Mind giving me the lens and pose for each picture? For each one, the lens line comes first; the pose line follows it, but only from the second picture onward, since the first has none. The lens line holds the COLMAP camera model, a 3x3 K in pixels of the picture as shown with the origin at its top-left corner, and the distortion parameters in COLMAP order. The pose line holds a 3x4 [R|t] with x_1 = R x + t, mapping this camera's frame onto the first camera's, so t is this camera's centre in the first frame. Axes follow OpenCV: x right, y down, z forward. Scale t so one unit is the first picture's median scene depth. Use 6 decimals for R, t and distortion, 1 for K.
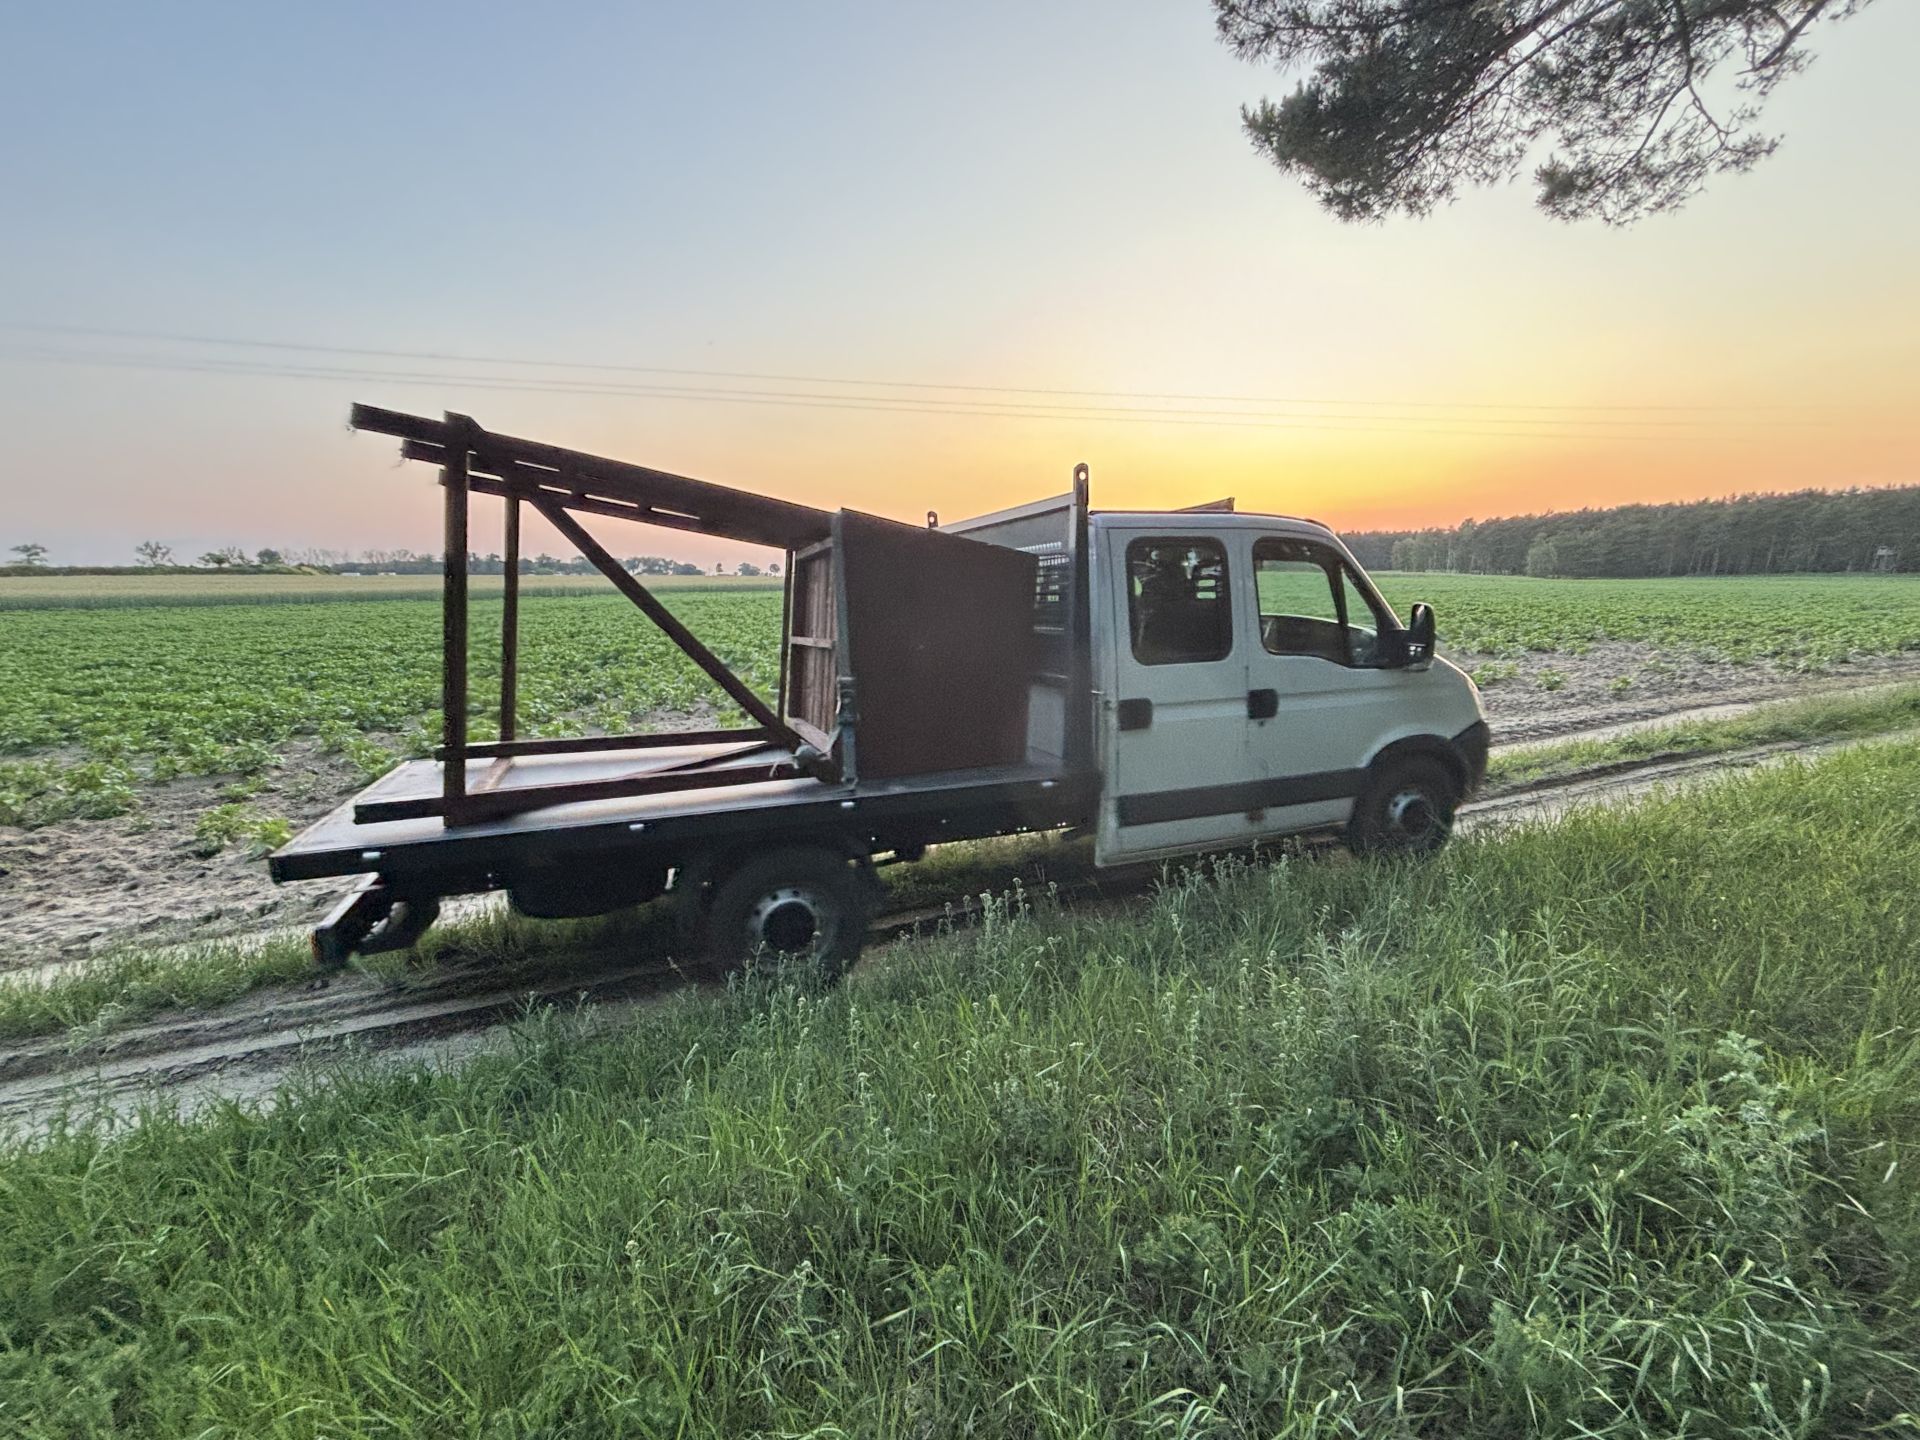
lens RADIAL K [[853.2, 0, 959.0], [0, 853.2, 726.2], [0, 0, 1]] dist [-0.001005, -0.000566]
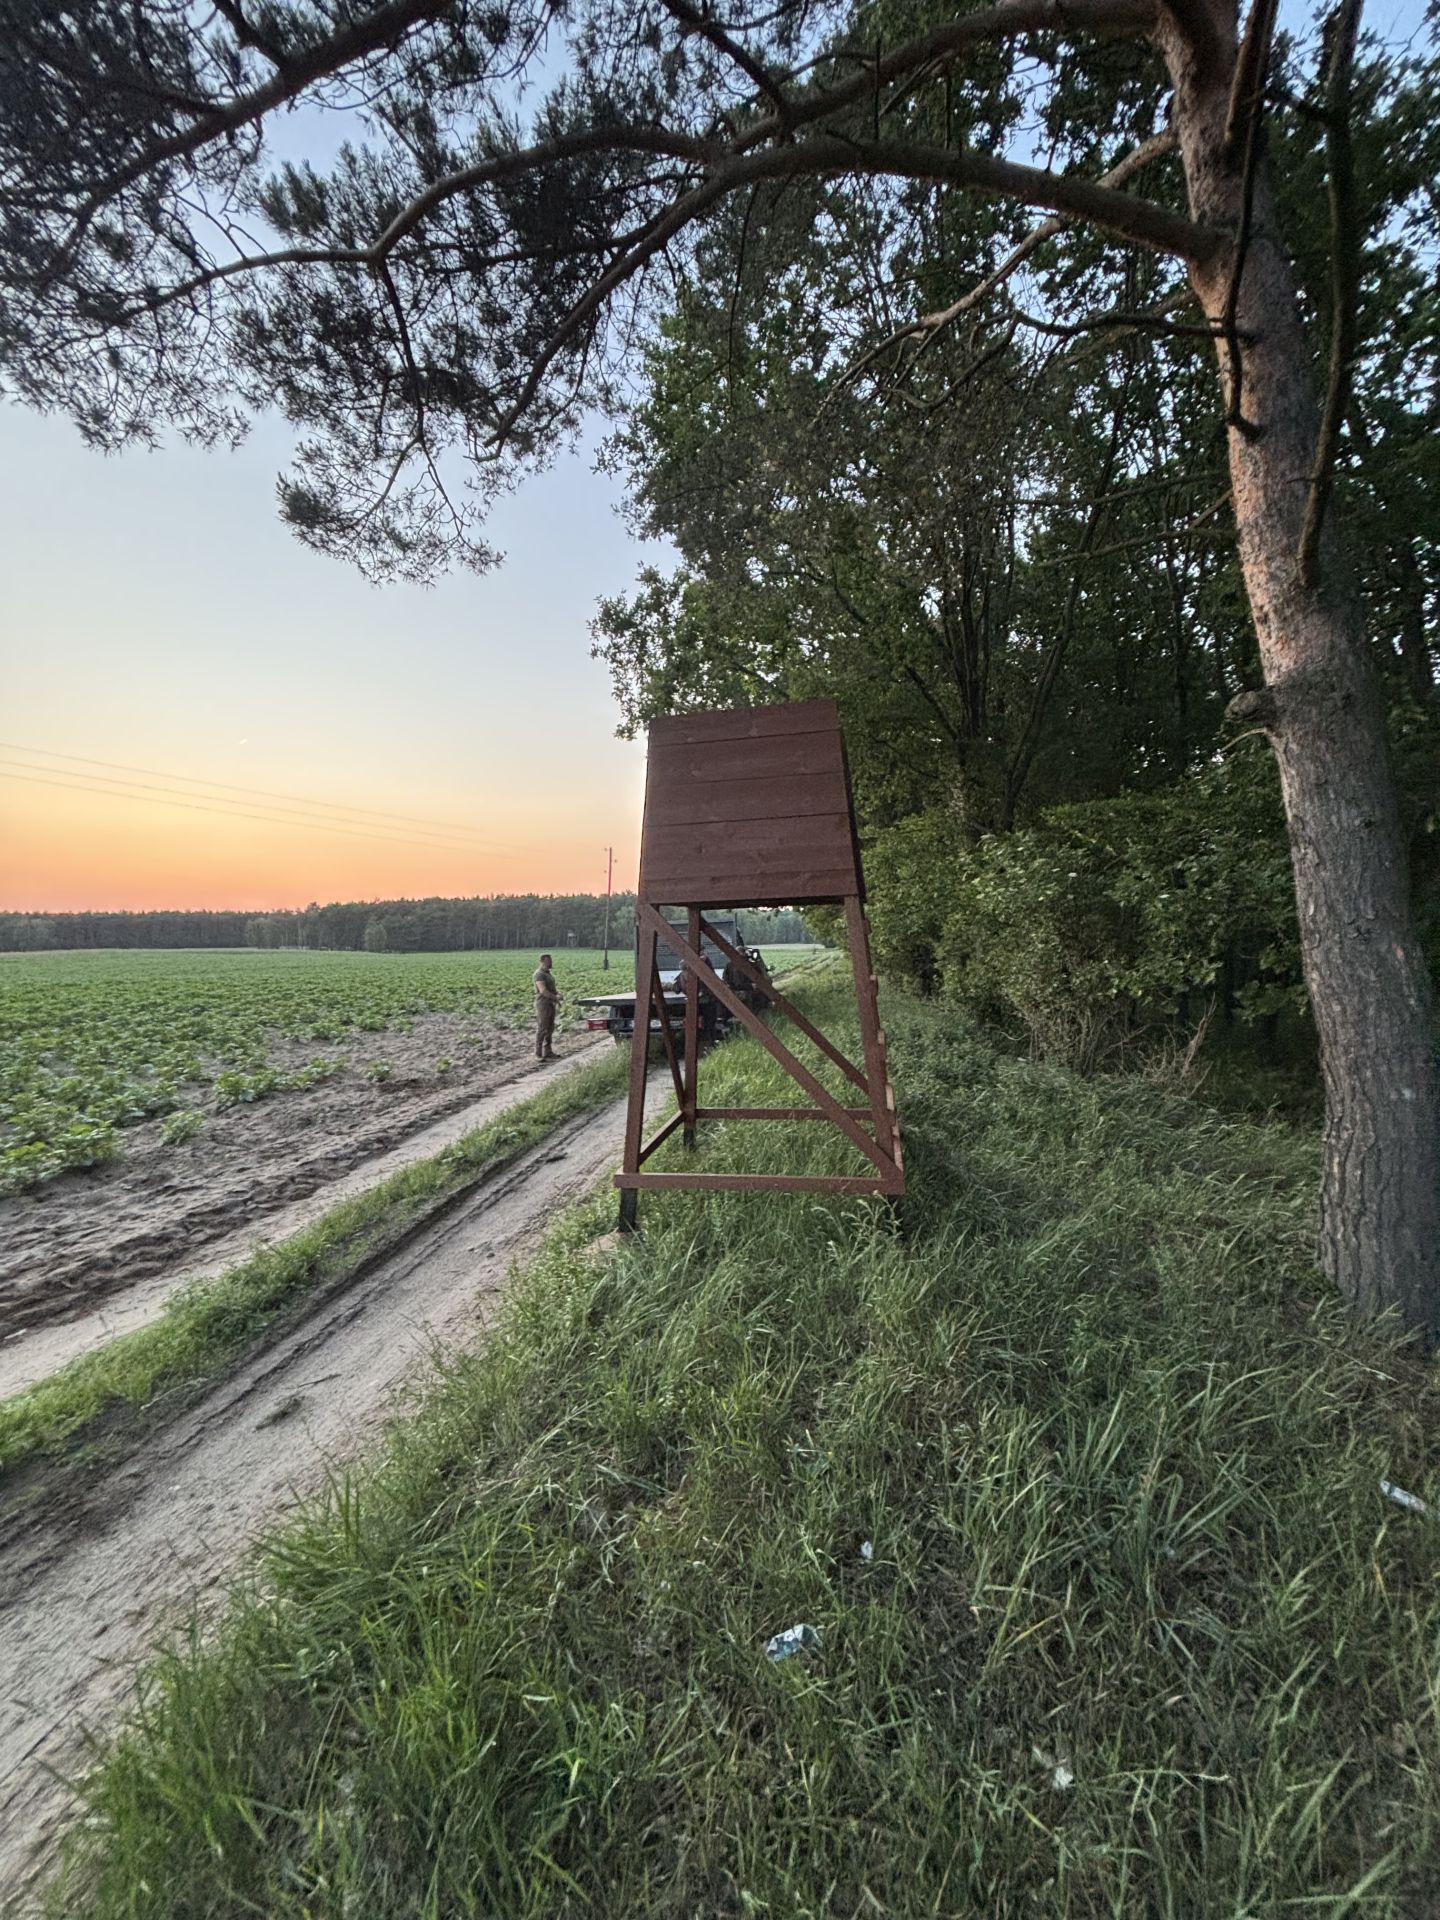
lens RADIAL K [[766.7, 0, 710.8], [0, 766.7, 961.3], [0, 0, 1]] dist [0.003970, -0.000666]
pose [[0.540544, -0.019053, 0.841100, 0.124450], [0.153437, 0.985209, -0.076291, -0.036295], [-0.827206, 0.170294, 0.535473, 0.153938]]
